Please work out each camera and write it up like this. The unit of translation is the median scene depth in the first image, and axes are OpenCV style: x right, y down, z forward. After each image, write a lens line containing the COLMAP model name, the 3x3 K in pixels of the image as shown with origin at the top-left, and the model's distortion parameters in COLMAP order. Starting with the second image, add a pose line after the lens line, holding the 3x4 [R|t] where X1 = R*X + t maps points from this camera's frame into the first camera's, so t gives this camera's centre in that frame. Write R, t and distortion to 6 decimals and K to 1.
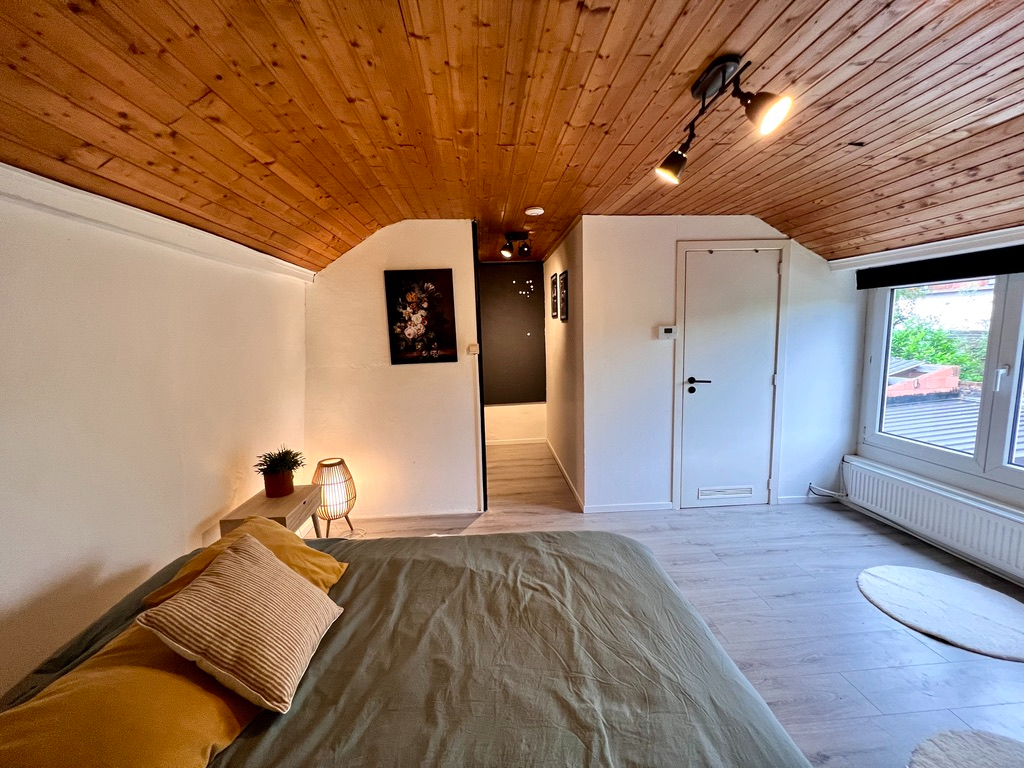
lens RADIAL K [[407.2, 0, 509.4], [0, 407.2, 381.6], [0, 0, 1]] dist [-0.000939, 0.000153]
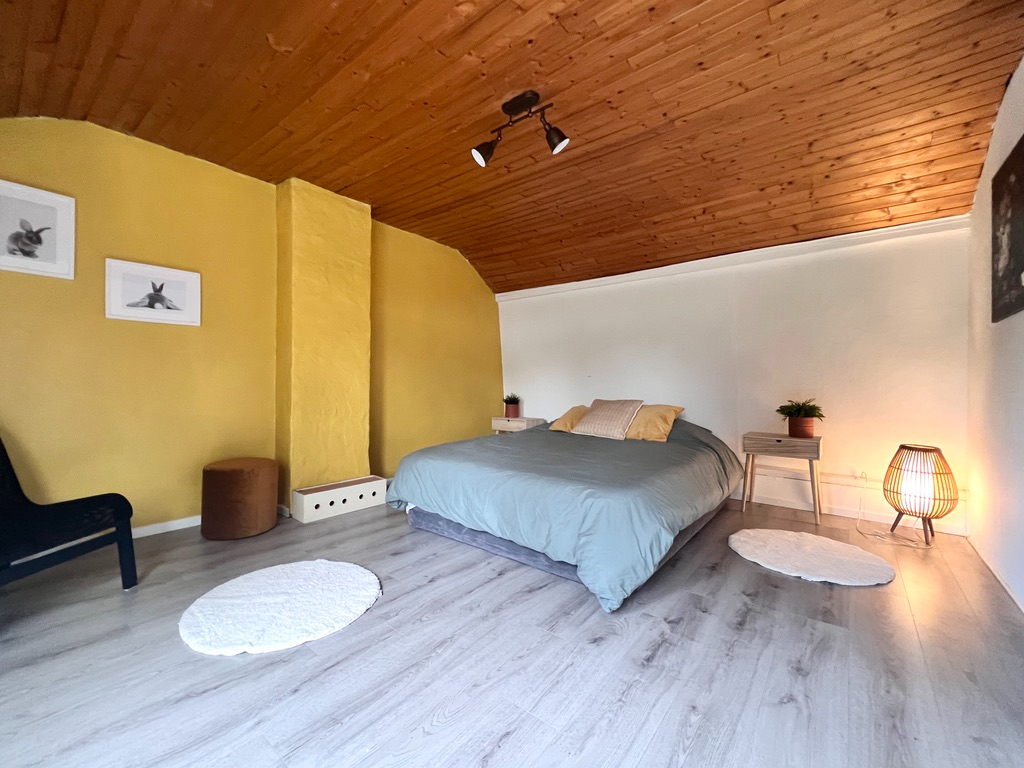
lens RADIAL K [[418.9, 0, 513.8], [0, 418.9, 380.6], [0, 0, 1]] dist [-0.001047, -0.000029]
pose [[-0.672873, 0.017681, -0.739547, 0.801172], [-0.071571, 0.993469, 0.088870, 0.058224], [0.736288, 0.112728, -0.667213, 1.024110]]
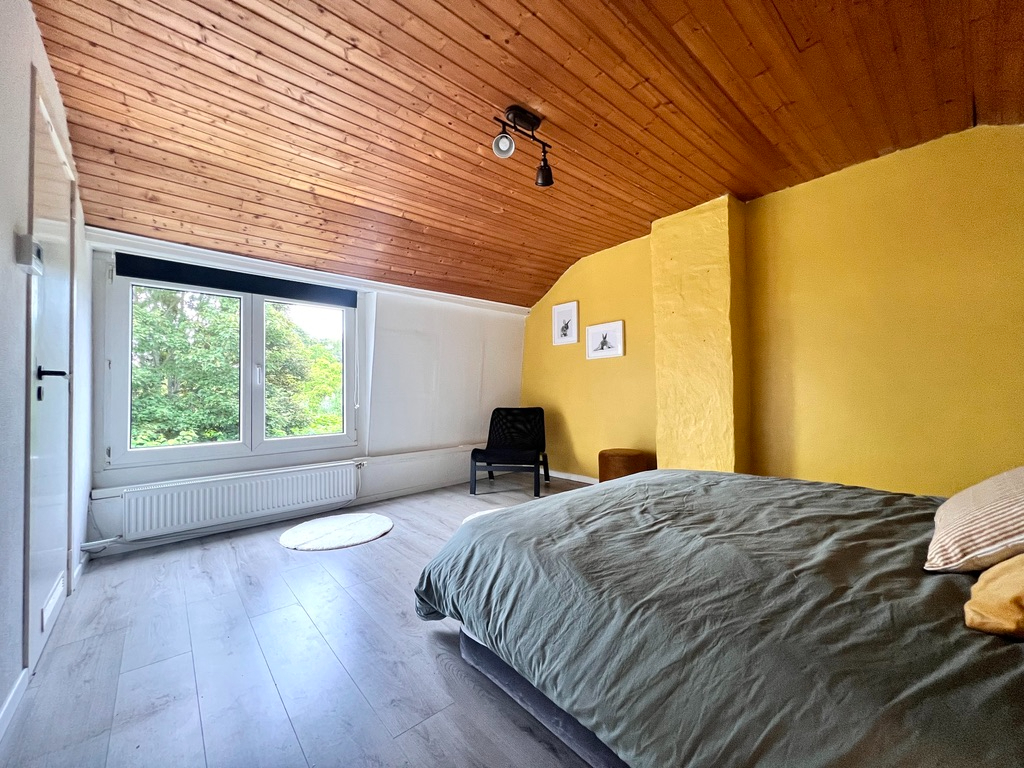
lens RADIAL K [[407.2, 0, 509.4], [0, 407.2, 381.6], [0, 0, 1]] dist [-0.000939, 0.000153]
pose [[-0.602293, 0.059988, 0.796018, -0.285598], [0.128971, 0.991384, 0.022873, 0.076348], [-0.787788, 0.116440, -0.604841, 0.999191]]
